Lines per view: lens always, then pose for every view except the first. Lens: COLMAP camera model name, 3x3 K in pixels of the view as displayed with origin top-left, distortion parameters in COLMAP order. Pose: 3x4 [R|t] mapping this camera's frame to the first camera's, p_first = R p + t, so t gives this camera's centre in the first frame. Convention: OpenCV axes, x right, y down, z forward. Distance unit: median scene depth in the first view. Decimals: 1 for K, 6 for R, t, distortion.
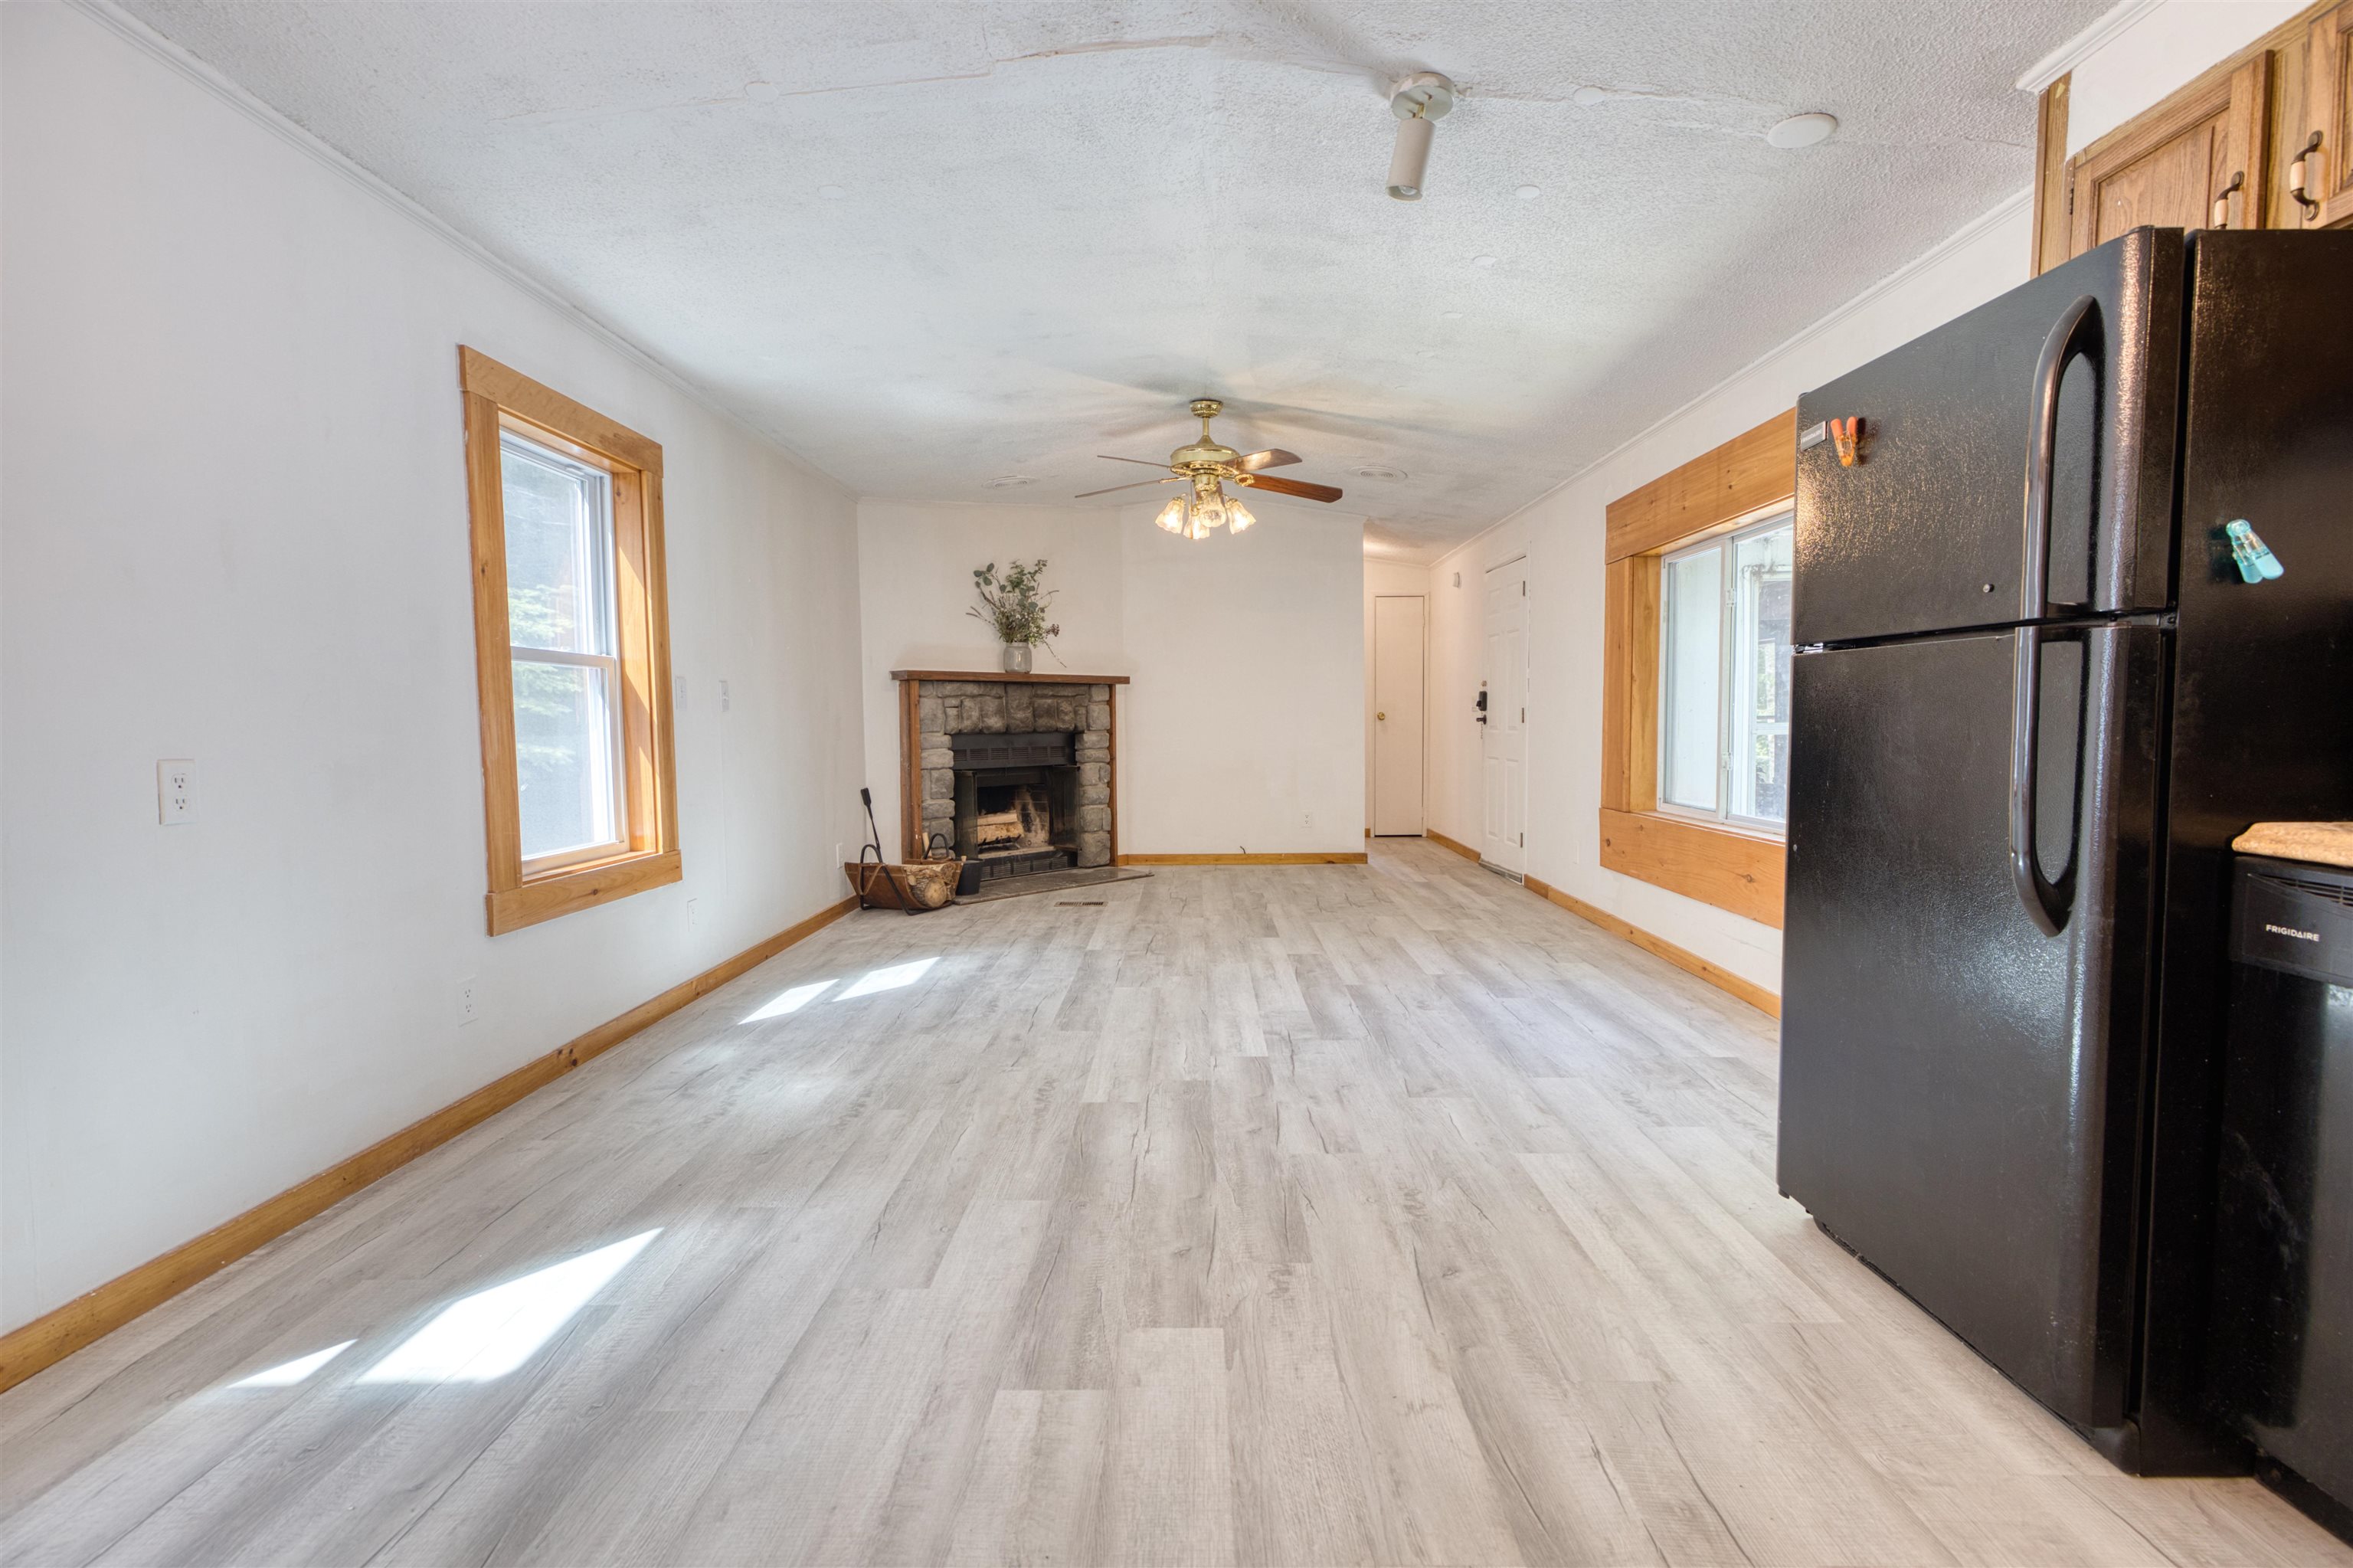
lens RADIAL K [[1047.5, 0, 1187.2], [0, 1047.5, 771.3], [0, 0, 1]] dist [0.003251, -0.001326]
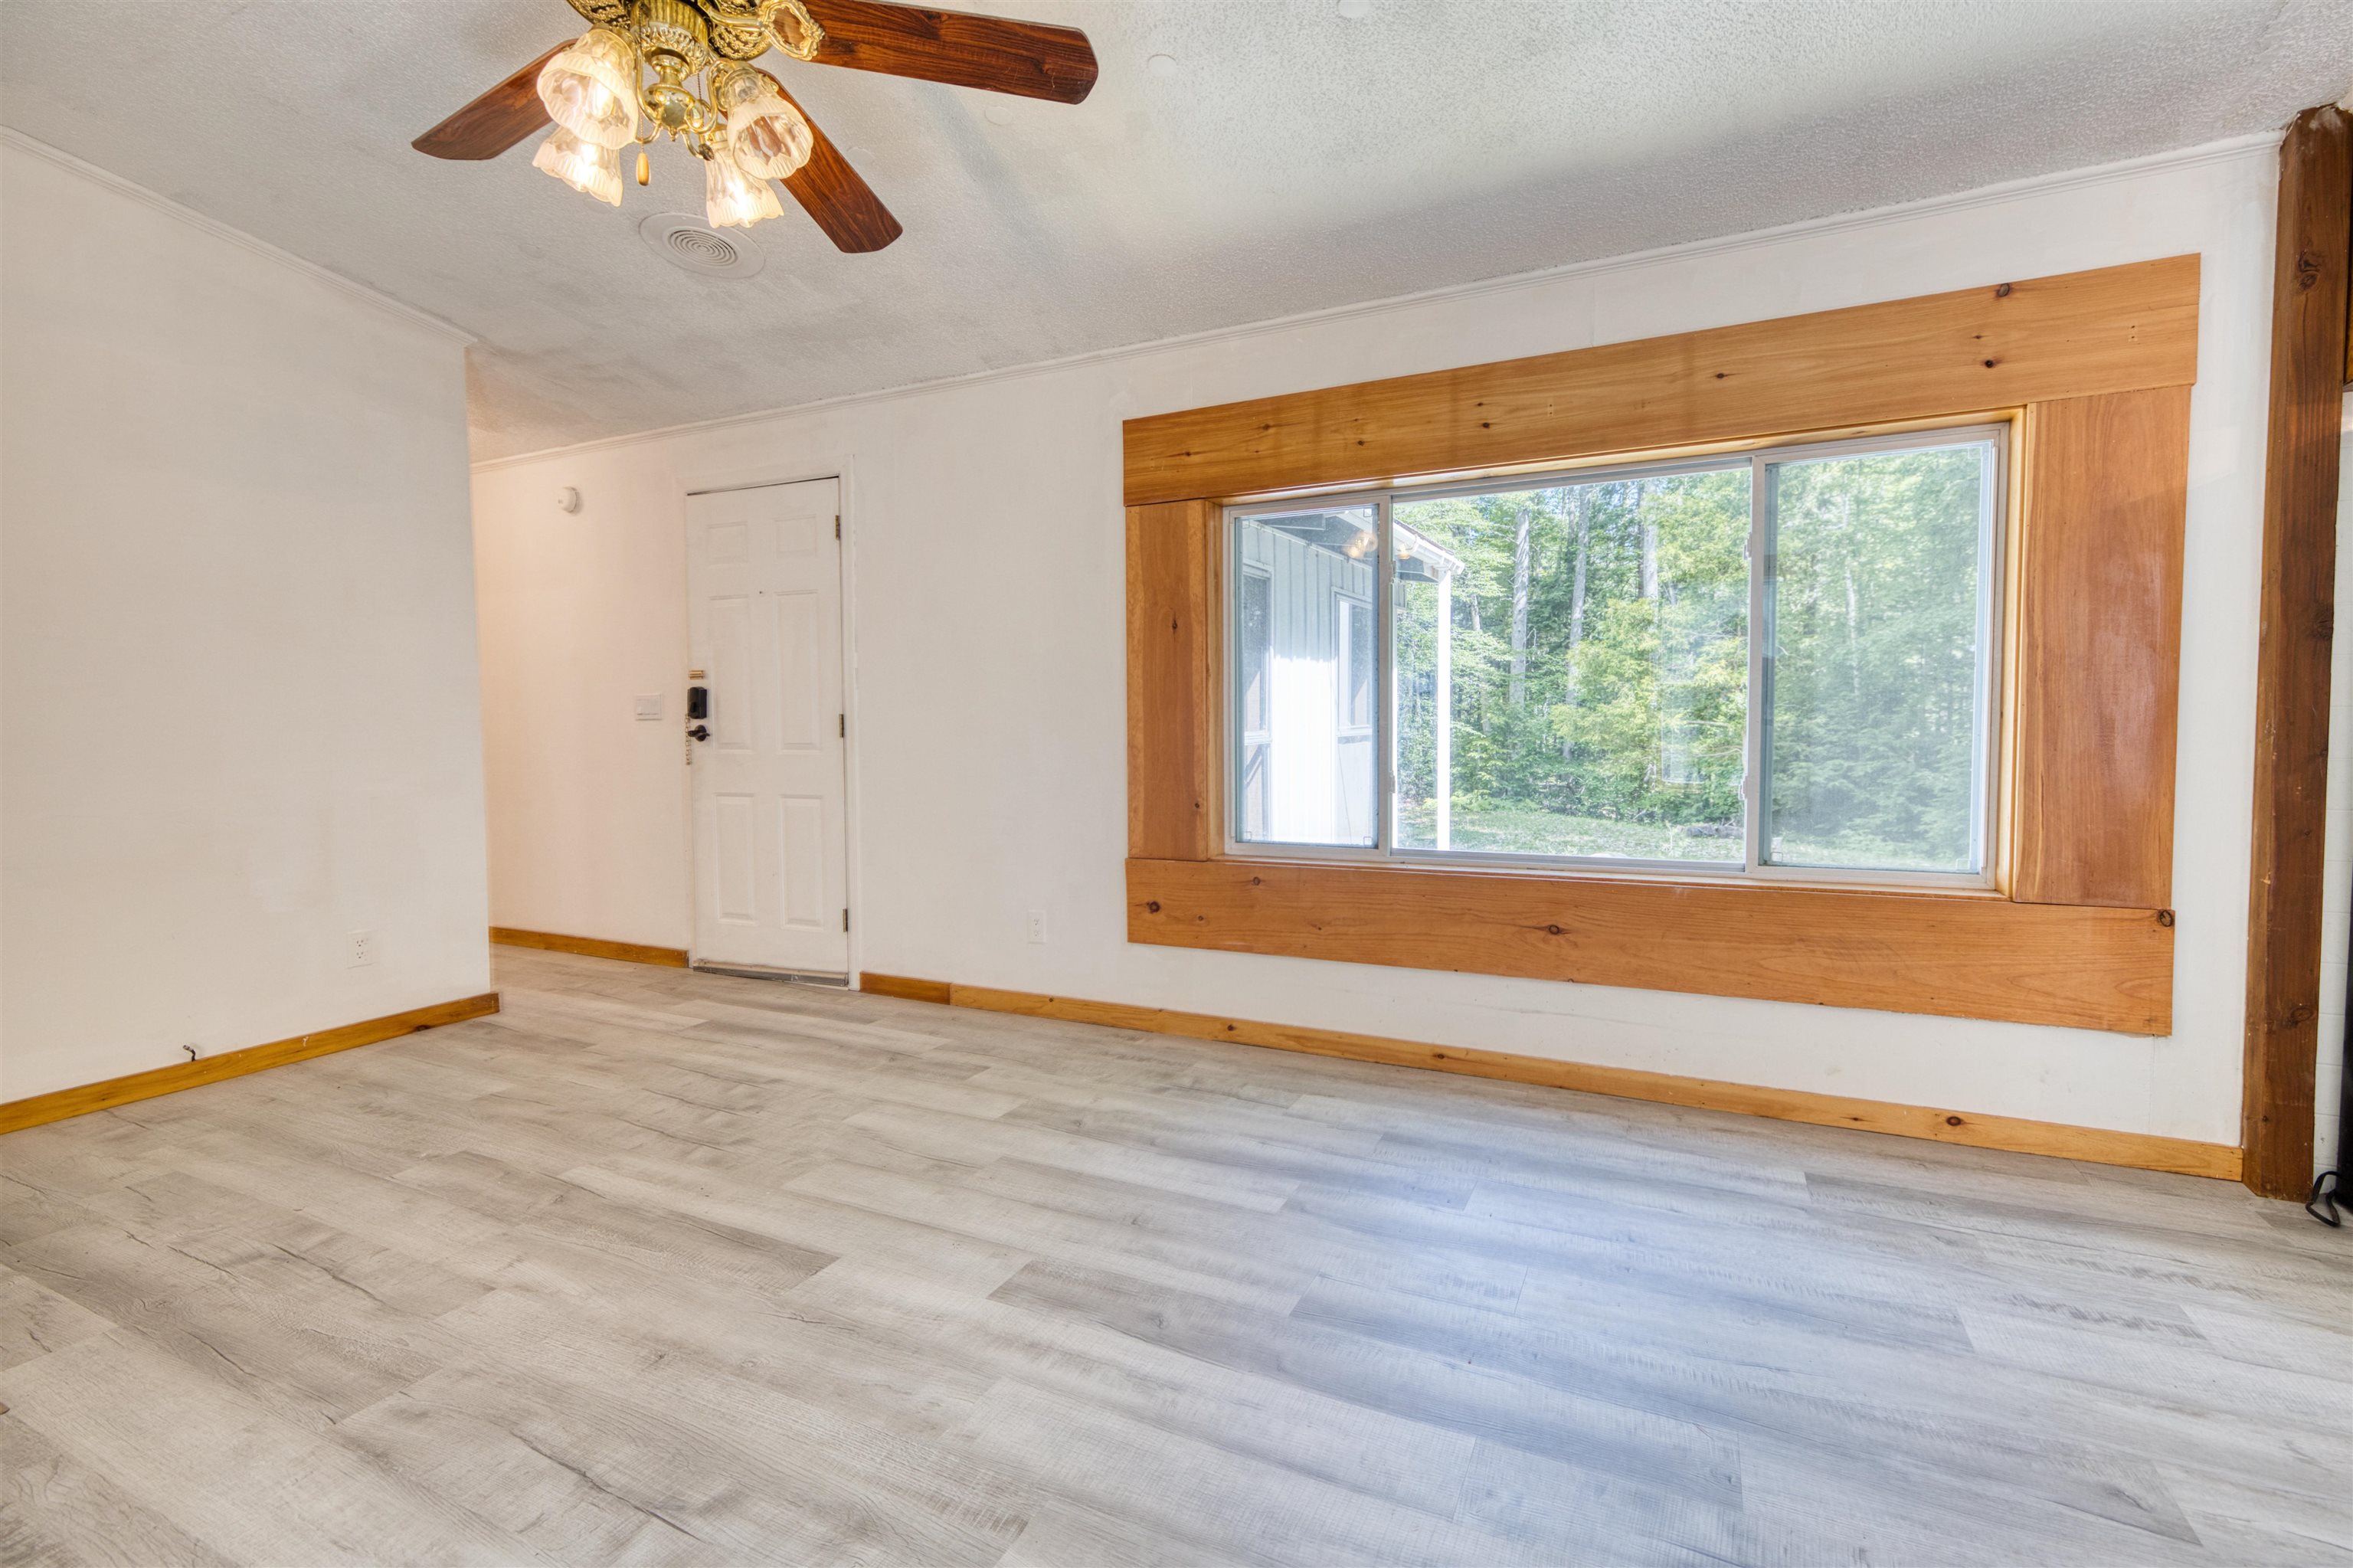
lens RADIAL K [[1047.5, 0, 1177.7], [0, 1047.5, 774.5], [0, 0, 1]] dist [0.003251, -0.001326]
pose [[0.429218, -0.041138, 0.902264, -0.321629], [0.050630, 0.998487, 0.021439, -0.049920], [-0.901781, 0.036480, 0.430651, 1.007465]]
